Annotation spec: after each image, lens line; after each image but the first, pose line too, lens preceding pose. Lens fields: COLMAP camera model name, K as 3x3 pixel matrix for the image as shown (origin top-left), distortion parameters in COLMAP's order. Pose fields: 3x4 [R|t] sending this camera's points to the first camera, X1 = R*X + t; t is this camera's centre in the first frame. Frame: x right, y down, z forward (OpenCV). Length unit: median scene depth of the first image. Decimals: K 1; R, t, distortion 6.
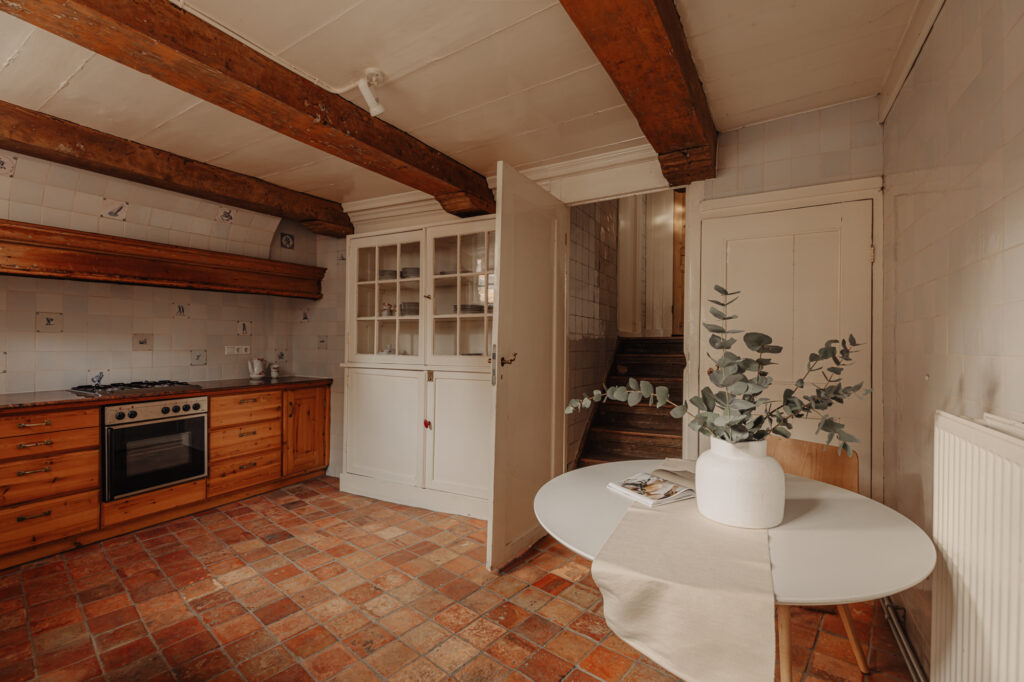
lens RADIAL K [[473.2, 0, 512.0], [0, 473.2, 341.0], [0, 0, 1]] dist [0.004629, 0.000433]
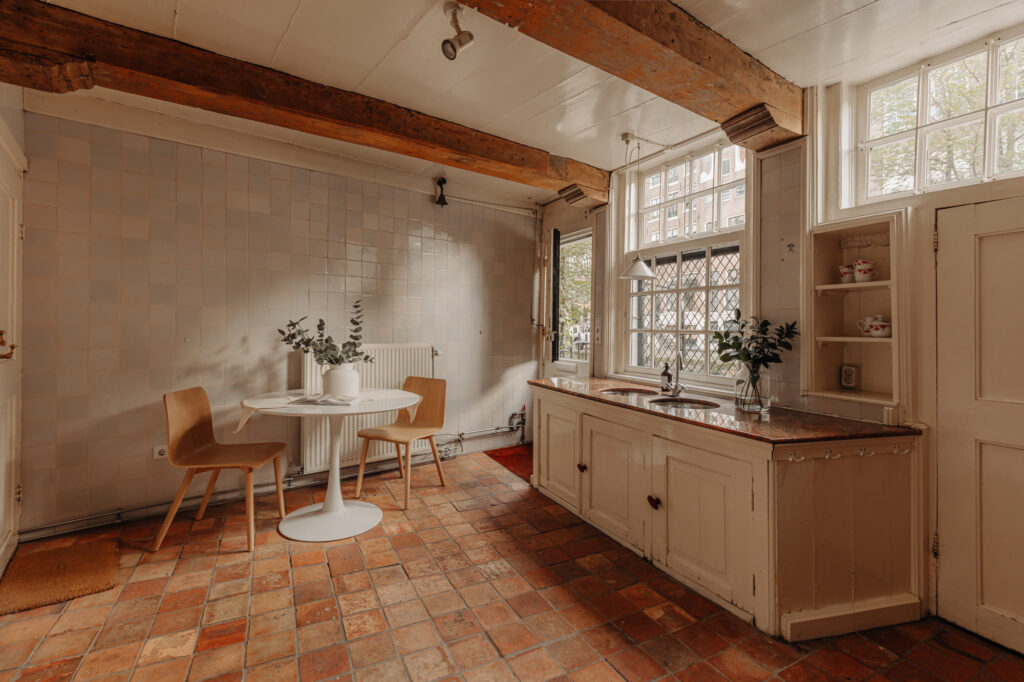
lens RADIAL K [[480.0, 0, 512.3], [0, 480.0, 329.2], [0, 0, 1]] dist [-0.001905, -0.000315]
pose [[-0.930454, -0.011080, 0.366241, -0.693801], [-0.008728, 0.999929, 0.008080, 0.009293], [-0.366304, 0.004321, -0.930485, 1.707531]]
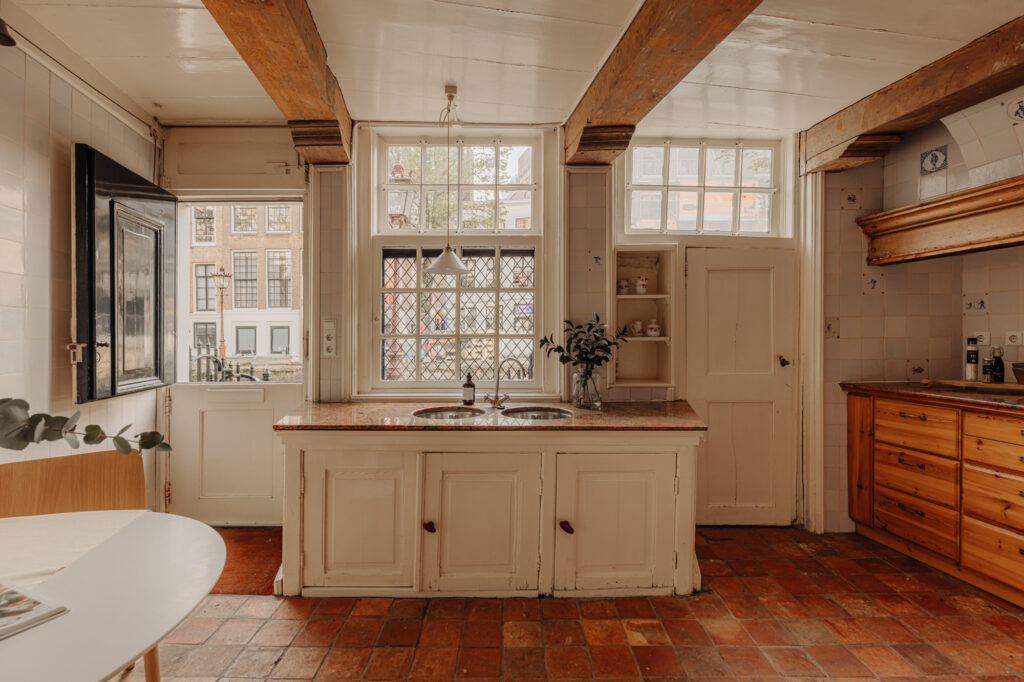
lens RADIAL K [[473.2, 0, 512.0], [0, 473.2, 341.0], [0, 0, 1]] dist [0.004629, 0.000433]
pose [[-0.740364, 0.020030, -0.671907, 0.128216], [0.004186, 0.999674, 0.025189, 0.005007], [0.672193, 0.015836, -0.740207, 1.208333]]
